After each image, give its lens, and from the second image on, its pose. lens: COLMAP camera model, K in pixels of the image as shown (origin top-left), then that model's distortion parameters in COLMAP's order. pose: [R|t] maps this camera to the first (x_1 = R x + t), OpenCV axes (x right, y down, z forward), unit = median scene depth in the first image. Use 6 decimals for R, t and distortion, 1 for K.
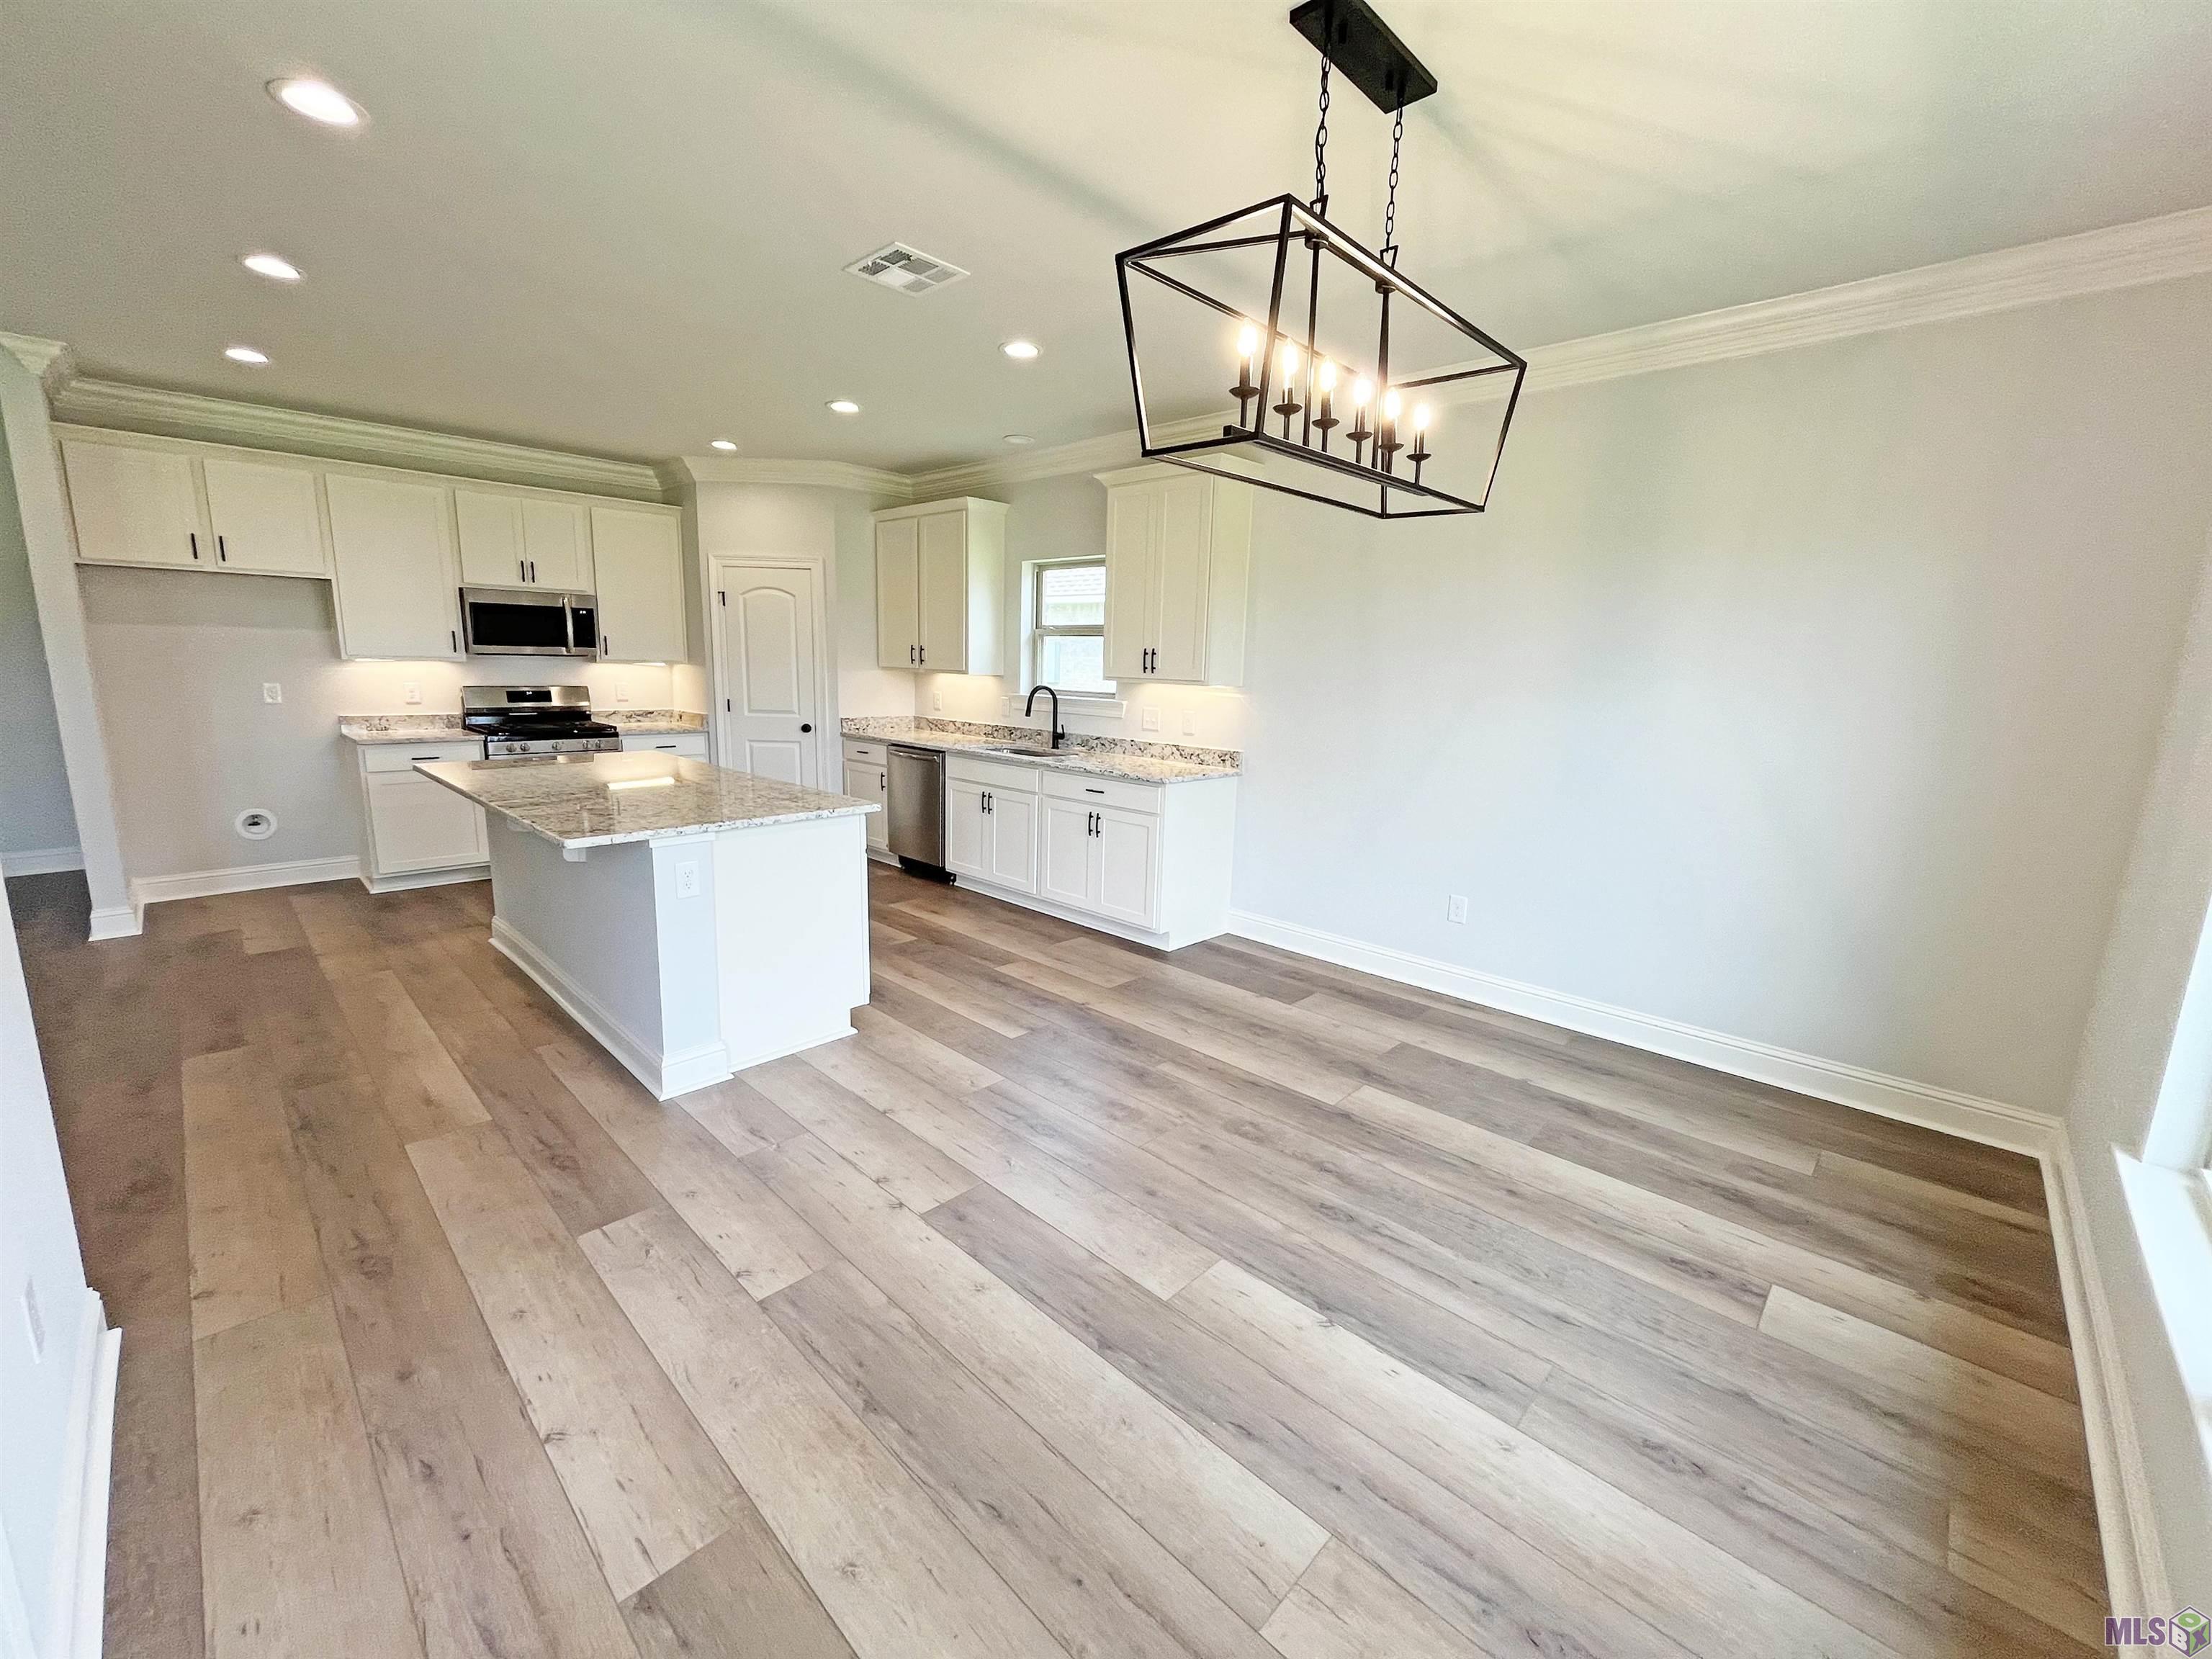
lens RADIAL K [[894.1, 0, 1101.0], [0, 894.1, 826.2], [0, 0, 1]] dist [-0.002597, -0.000098]
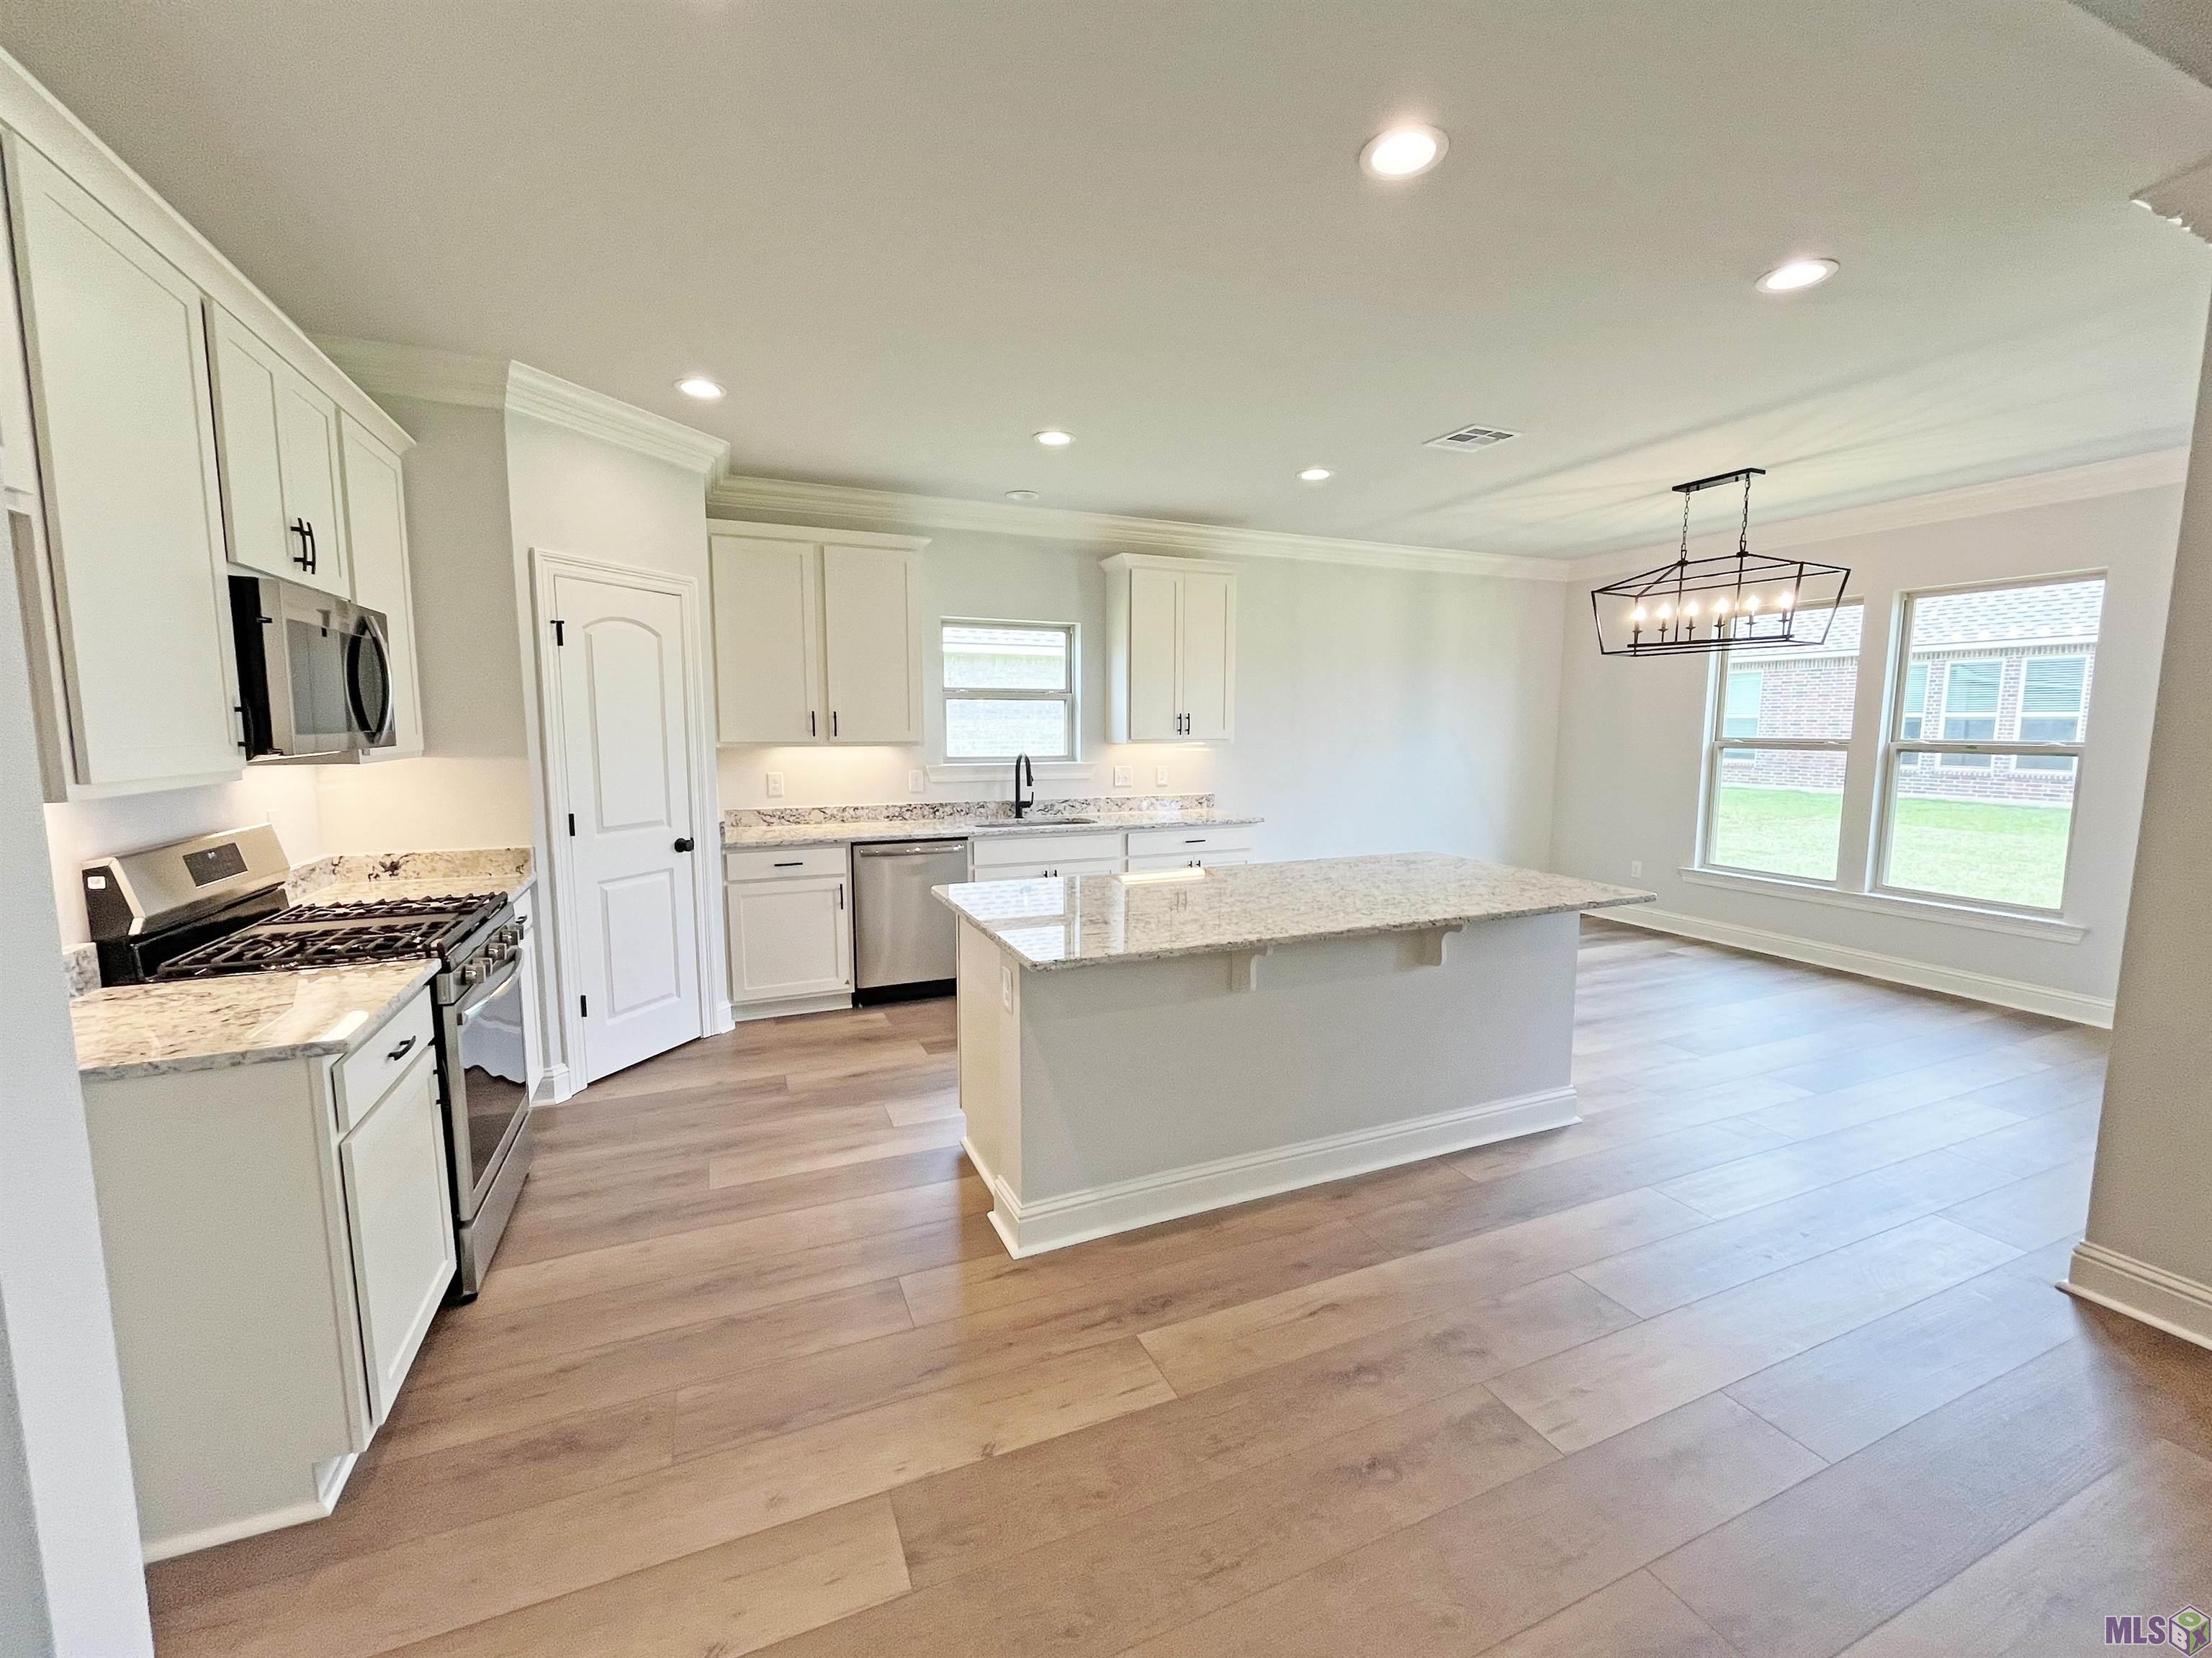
lens RADIAL K [[906.5, 0, 1102.7], [0, 906.5, 829.1], [0, 0, 1]] dist [-0.002568, -0.000110]
pose [[0.383451, -0.134902, 0.913656, -0.923117], [0.177169, 0.981646, 0.070585, -0.131733], [-0.906408, 0.134806, 0.400314, 0.556459]]
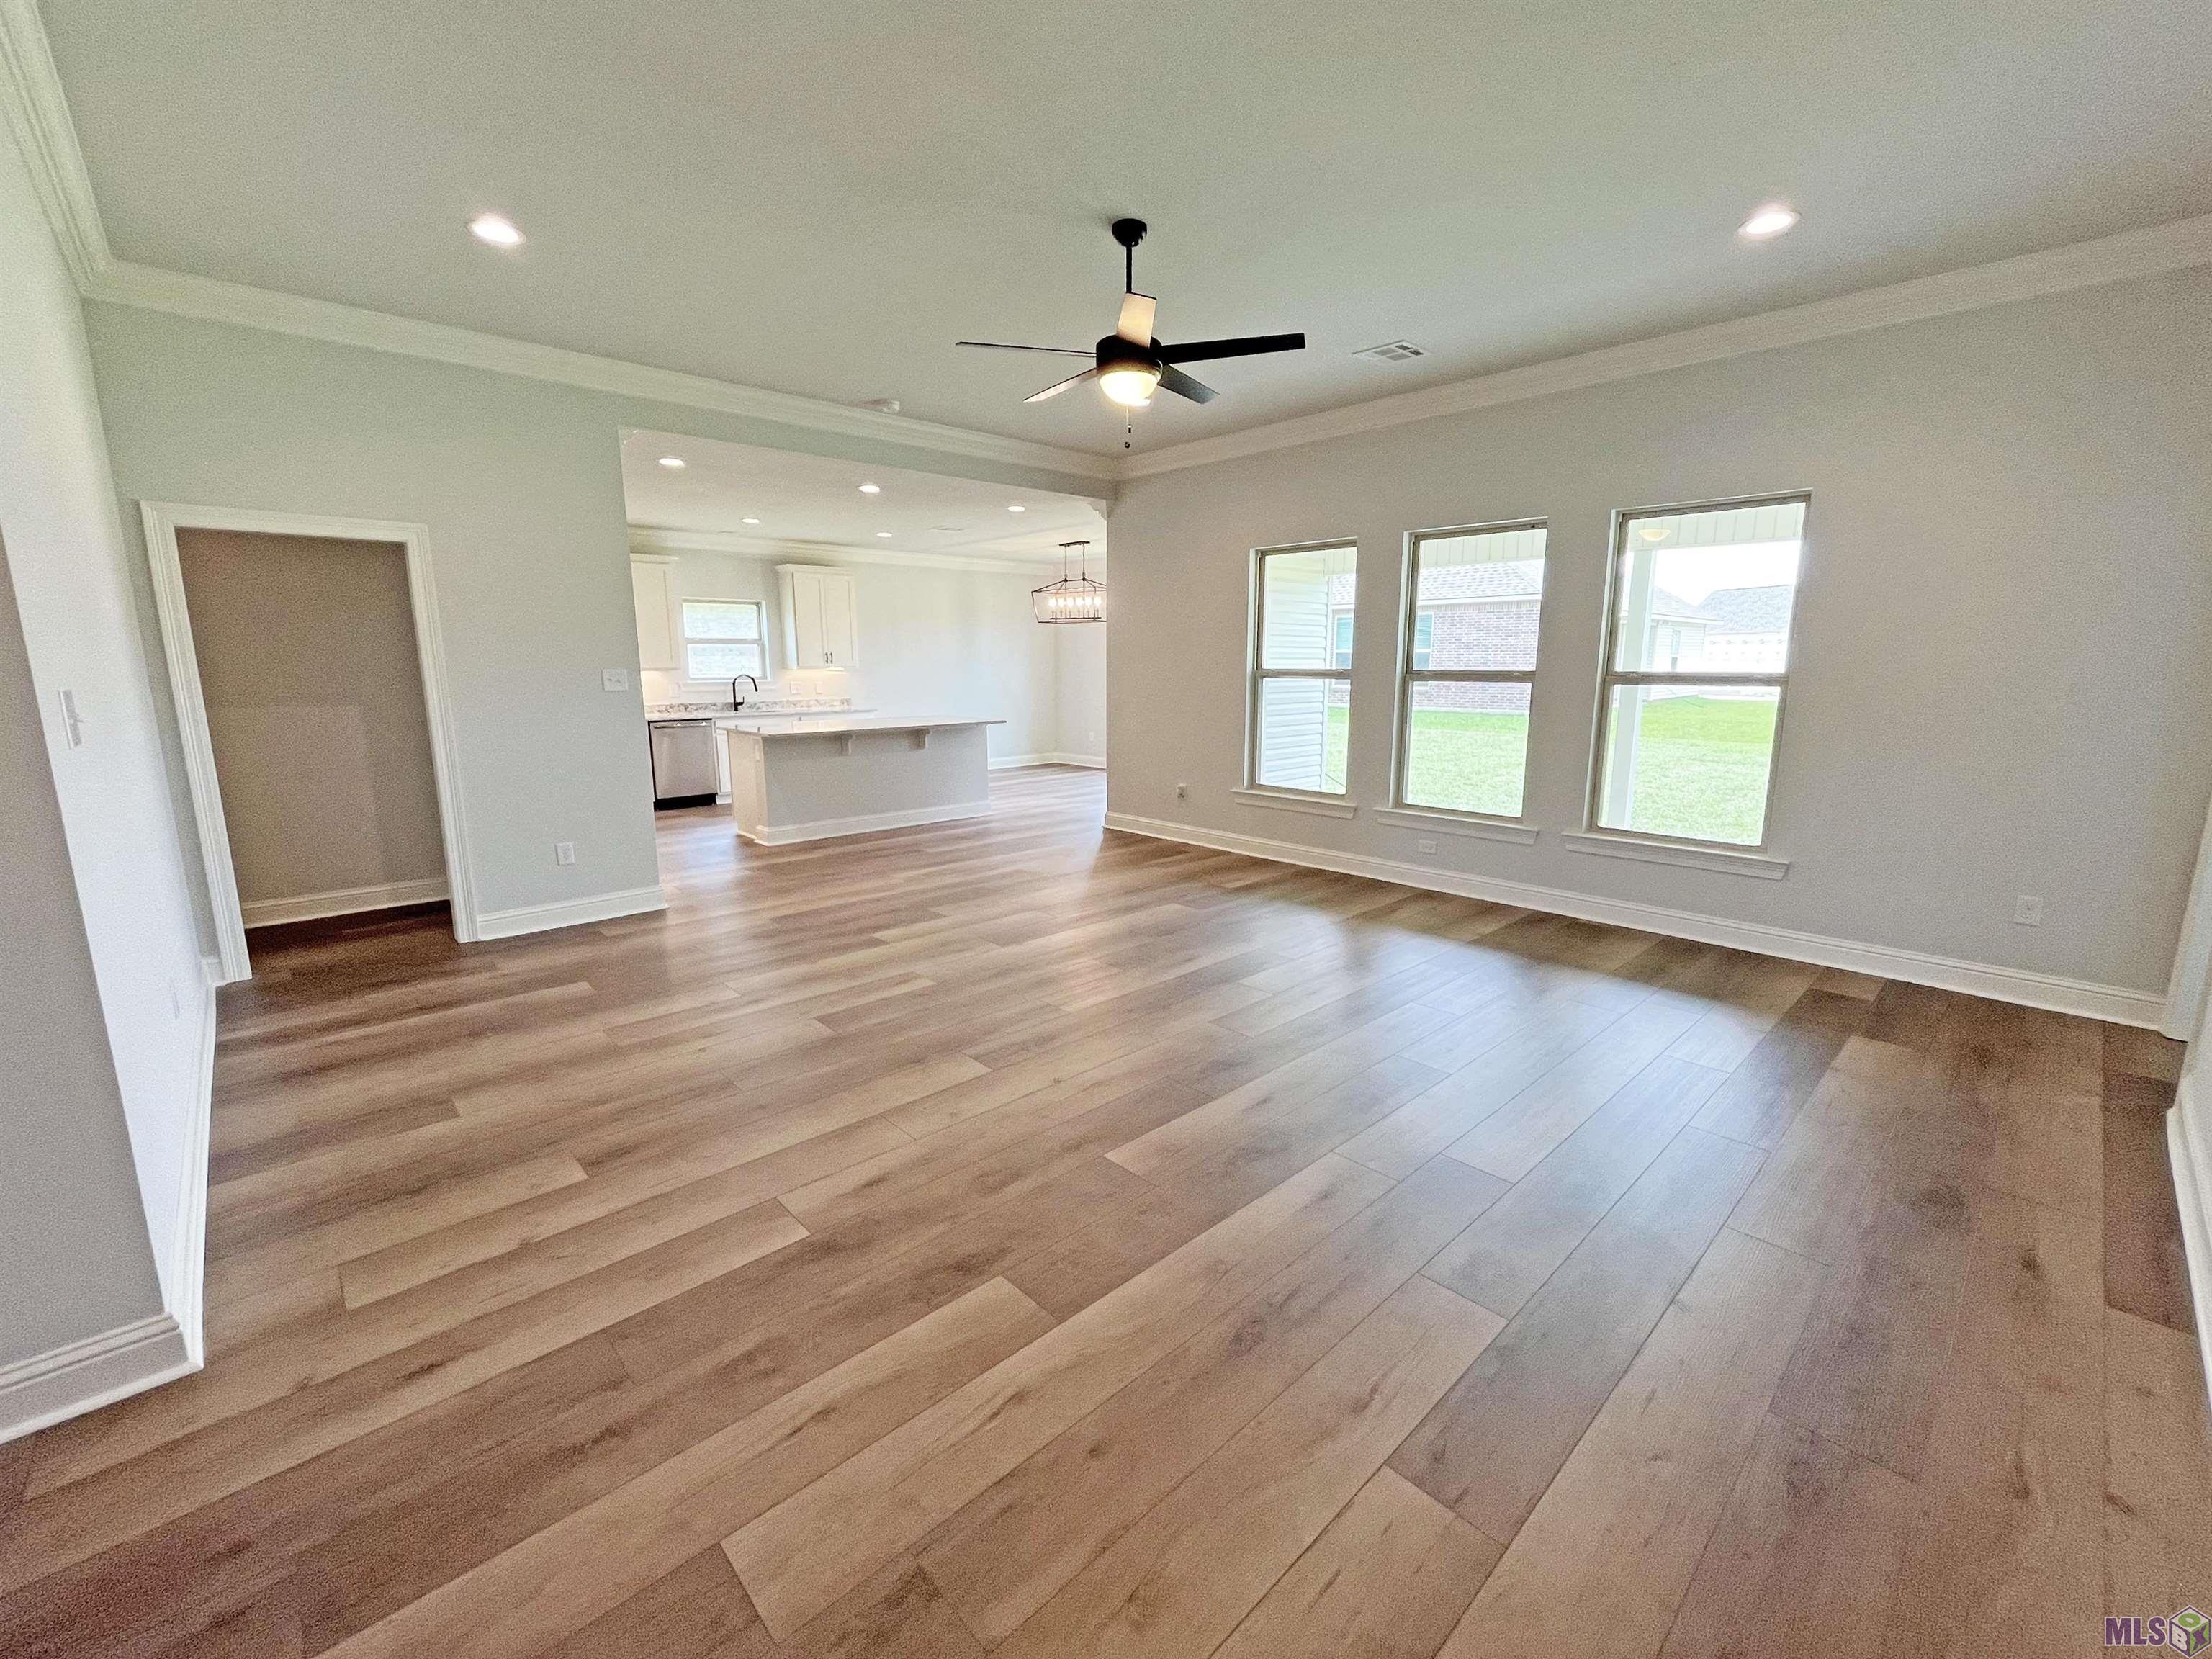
lens RADIAL K [[894.1, 0, 1101.0], [0, 894.1, 826.2], [0, 0, 1]] dist [-0.002597, -0.000098]
pose [[0.045735, -0.210609, 0.976500, -1.771237], [0.184827, 0.962430, 0.198918, -0.089945], [-0.981706, 0.171386, 0.082943, 0.228377]]
